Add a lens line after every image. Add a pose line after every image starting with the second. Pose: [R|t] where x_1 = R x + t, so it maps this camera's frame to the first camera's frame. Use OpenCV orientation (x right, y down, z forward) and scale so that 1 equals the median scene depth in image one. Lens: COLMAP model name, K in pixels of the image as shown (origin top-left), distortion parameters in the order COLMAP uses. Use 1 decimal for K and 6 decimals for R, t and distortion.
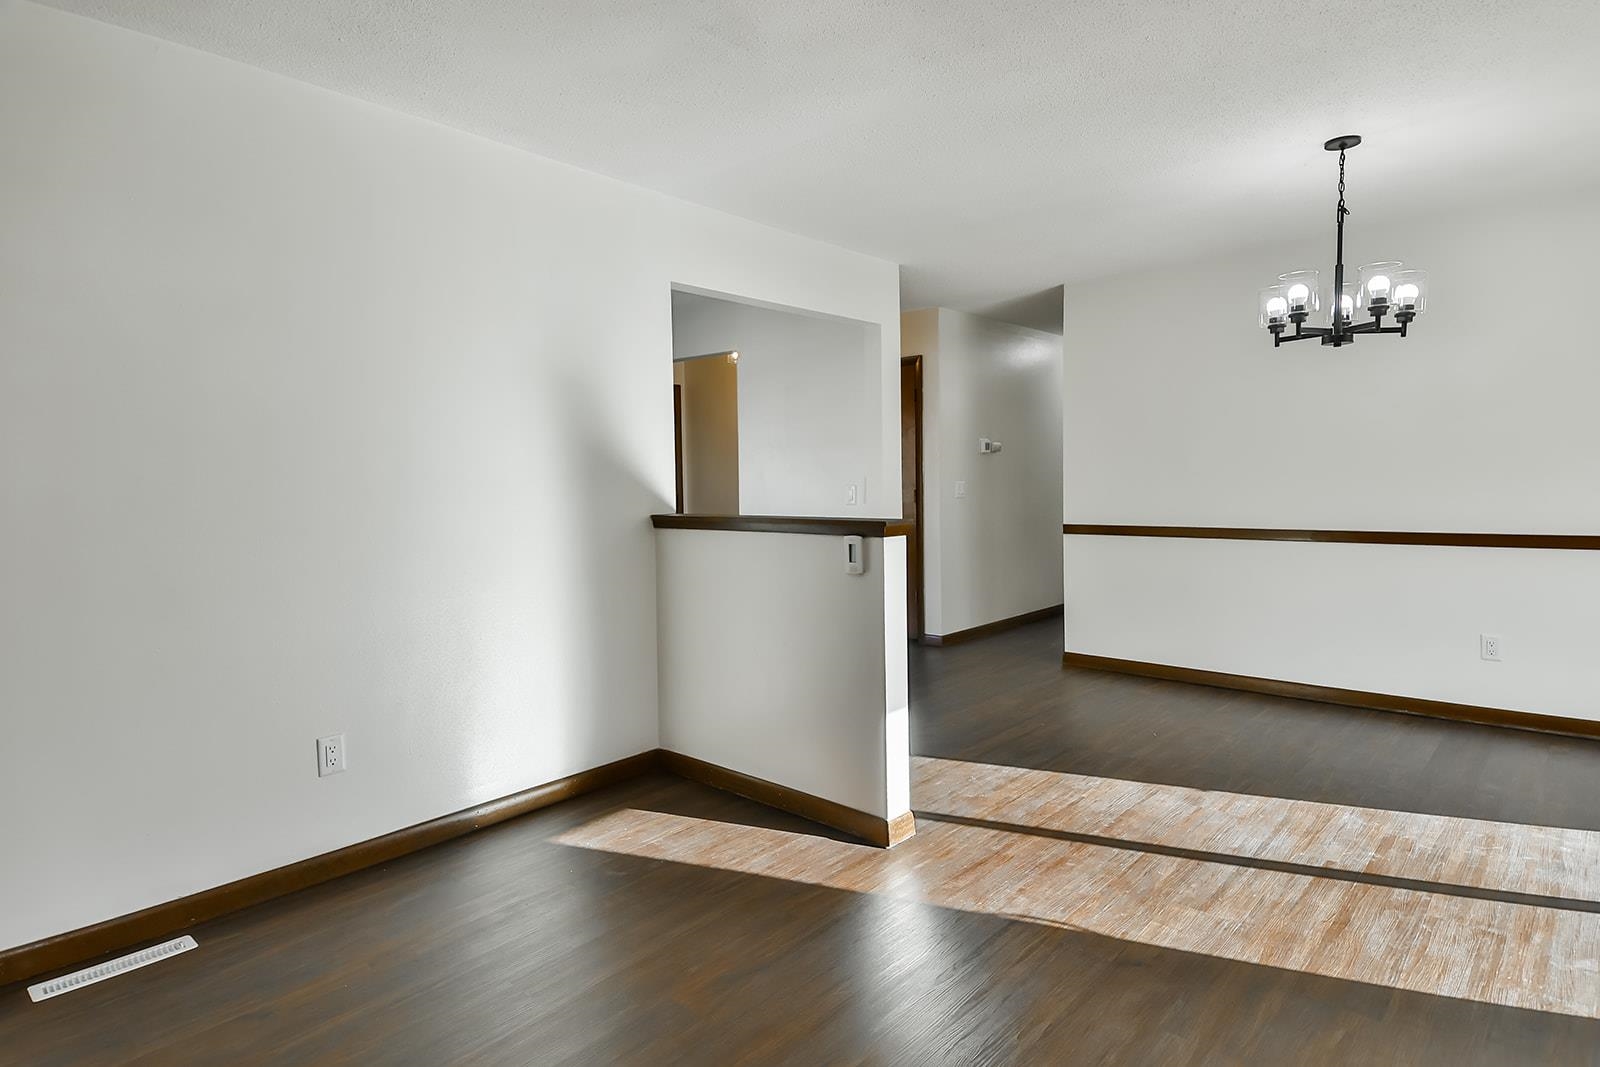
lens RADIAL K [[857.5, 0, 807.1], [0, 857.5, 513.4], [0, 0, 1]] dist [0.088911, -0.055421]
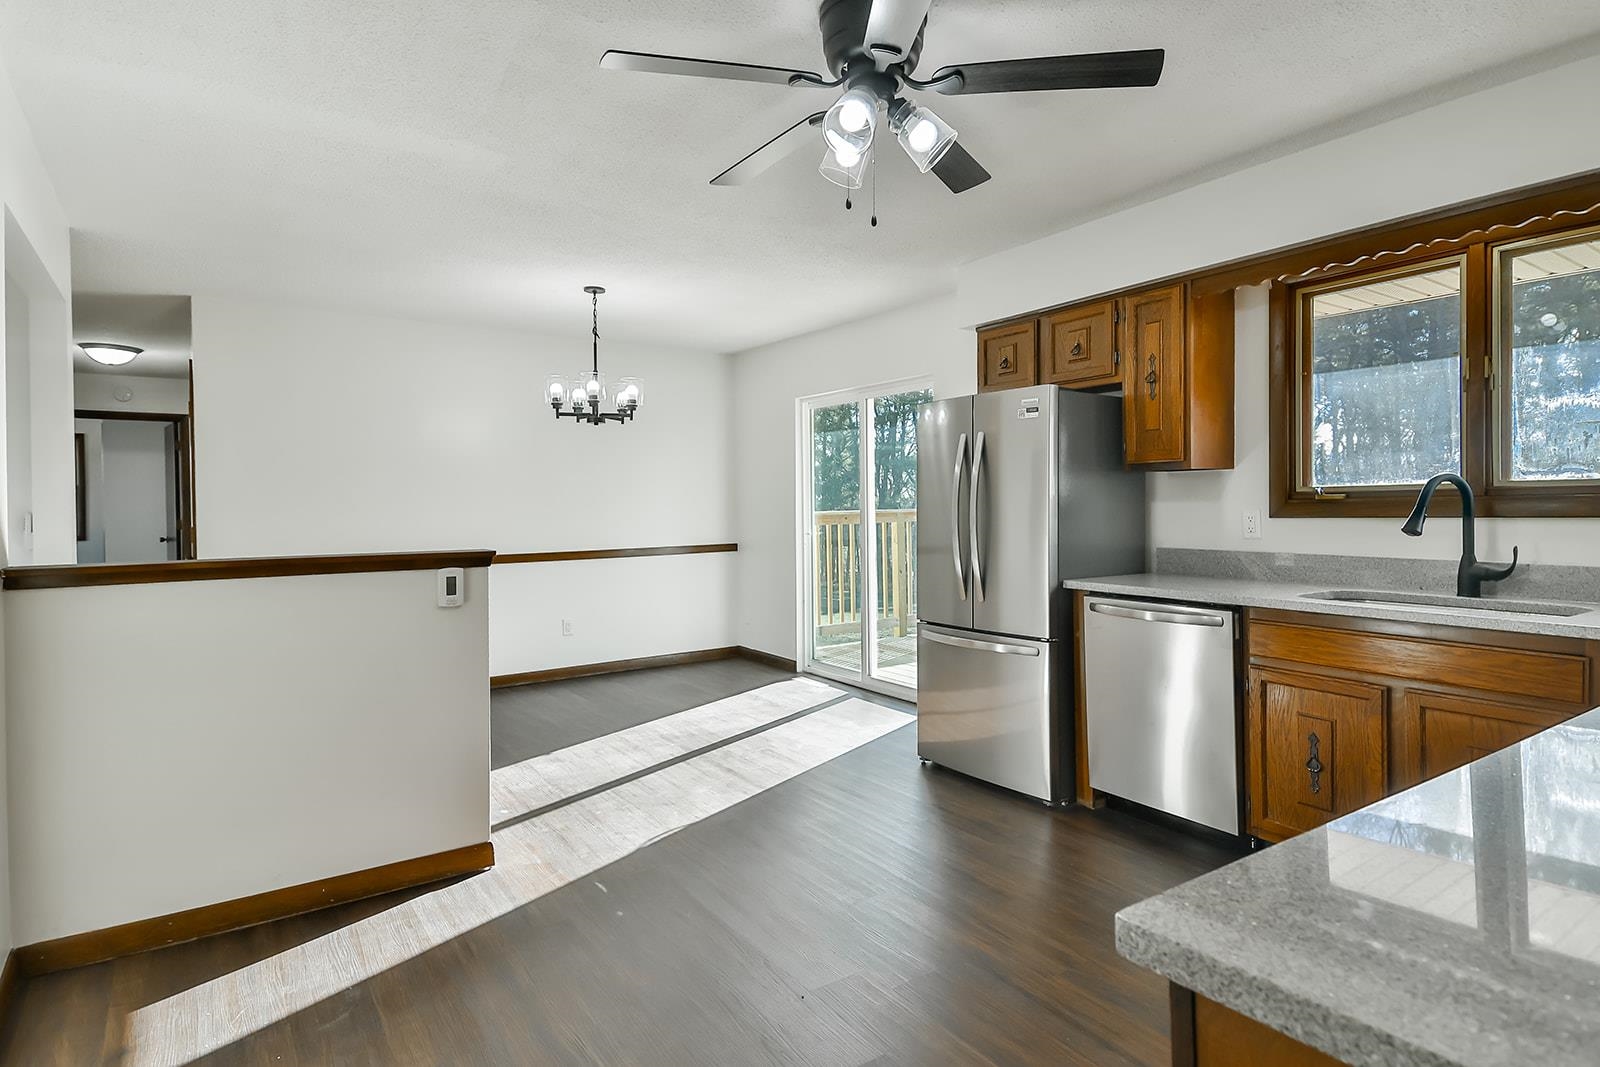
lens RADIAL K [[857.5, 0, 807.1], [0, 857.5, 513.4], [0, 0, 1]] dist [0.088911, -0.055421]
pose [[0.220273, 0.005483, 0.975423, -0.827746], [0.044172, 0.998902, -0.015590, -0.002678], [-0.974438, 0.046521, 0.219789, 0.379622]]
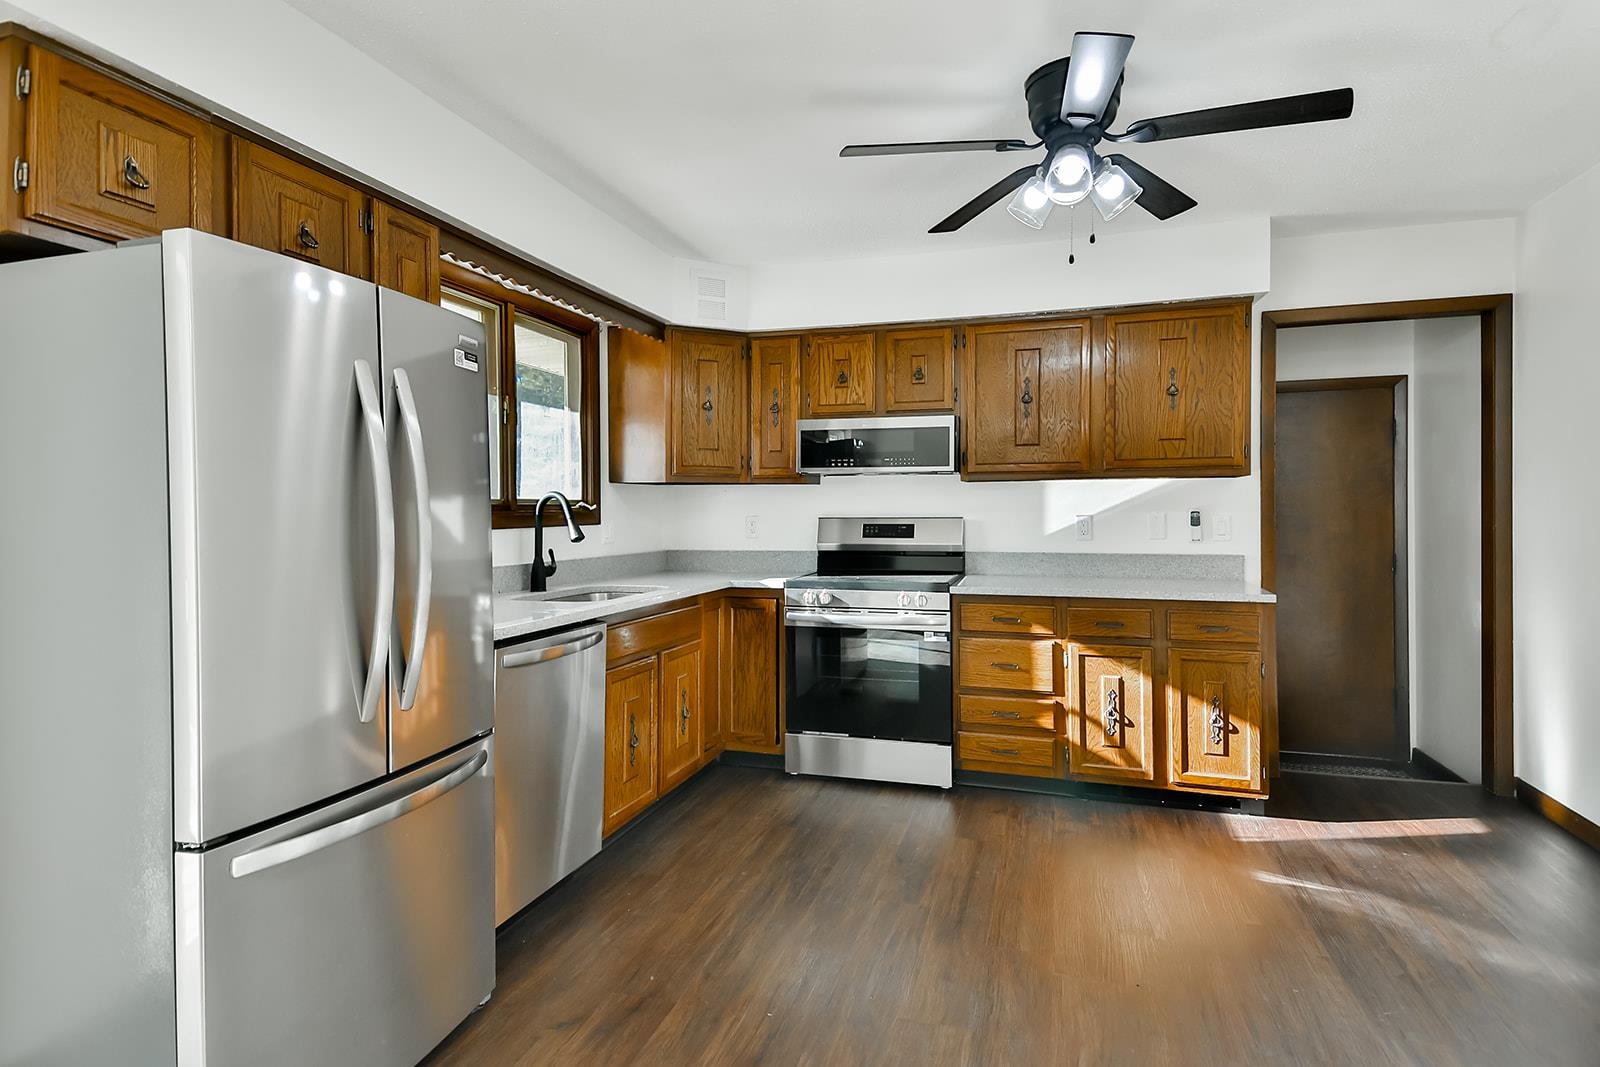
lens RADIAL K [[880.3, 0, 805.6], [0, 880.3, 517.3], [0, 0, 1]] dist [0.048129, -0.001039]
pose [[-0.904102, 0.022985, -0.426699, 0.504944], [0.002863, 0.998856, 0.047738, -0.050913], [0.427308, 0.041938, -0.903133, 1.147597]]
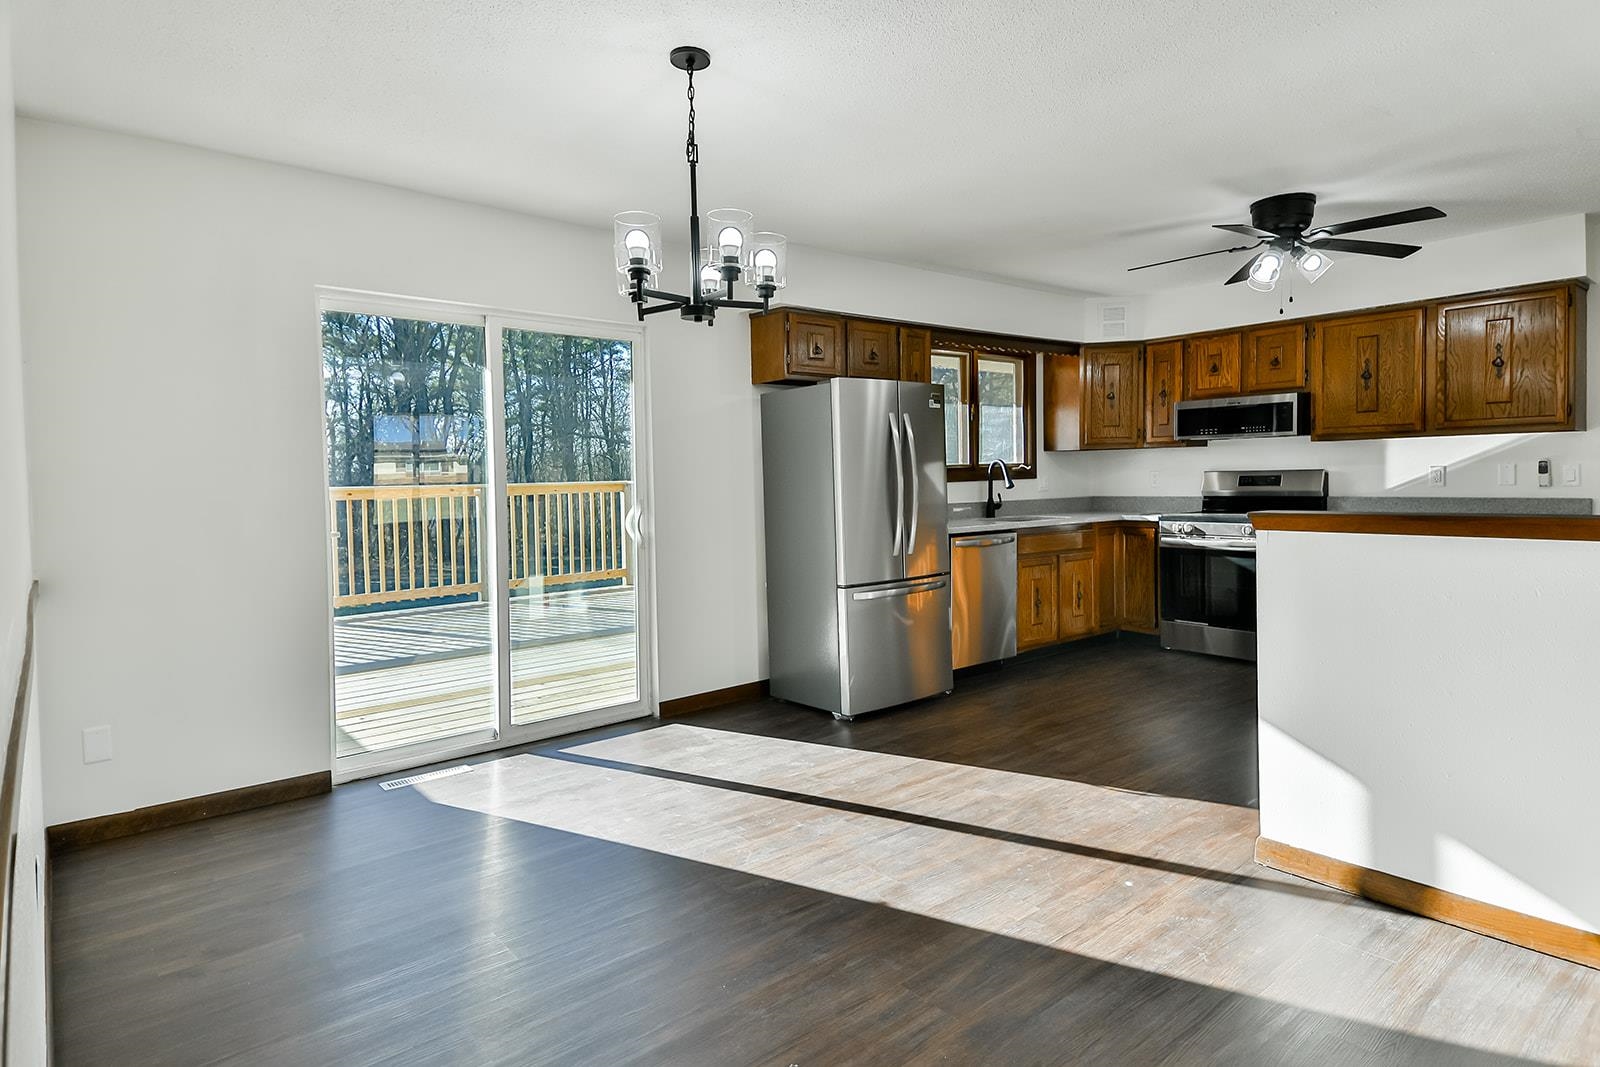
lens RADIAL K [[857.5, 0, 807.1], [0, 857.5, 513.4], [0, 0, 1]] dist [0.088911, -0.055421]
pose [[-0.988261, 0.030243, 0.149755, 0.442359], [0.042853, 0.995734, 0.081710, -0.087654], [-0.146645, 0.087168, -0.985341, 1.967675]]
